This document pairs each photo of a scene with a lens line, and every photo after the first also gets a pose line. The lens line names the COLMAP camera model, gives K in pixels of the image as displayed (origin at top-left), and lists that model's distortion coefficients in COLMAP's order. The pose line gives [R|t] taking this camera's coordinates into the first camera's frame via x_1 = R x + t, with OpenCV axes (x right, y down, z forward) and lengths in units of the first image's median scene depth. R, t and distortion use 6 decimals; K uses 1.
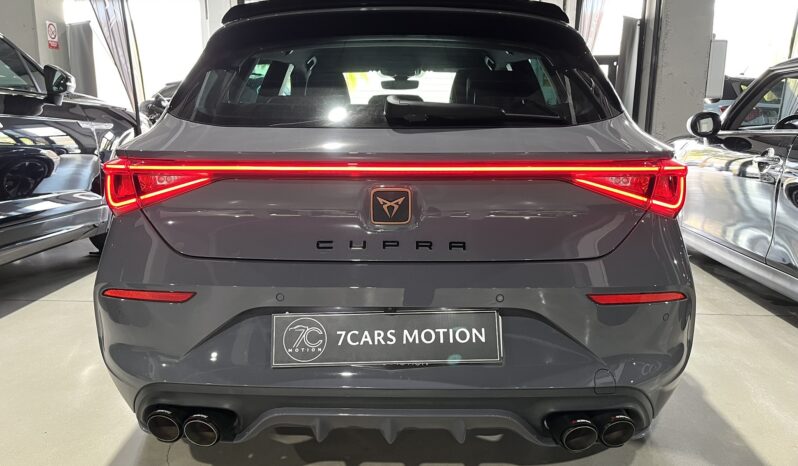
lens RADIAL K [[604.9, 0, 409.2], [0, 604.9, 243.9], [0, 0, 1]] dist [0.044060, -0.067358]
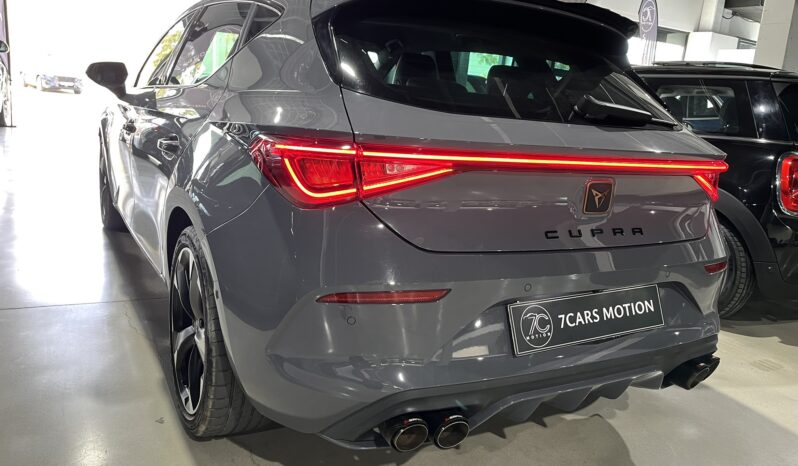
lens RADIAL K [[604.9, 0, 409.2], [0, 604.9, 243.9], [0, 0, 1]] dist [0.044060, -0.067358]
pose [[0.846883, -0.039581, 0.530305, -0.905302], [0.032658, 0.999215, 0.022424, -0.013783], [-0.530776, -0.001672, 0.847510, 0.235585]]
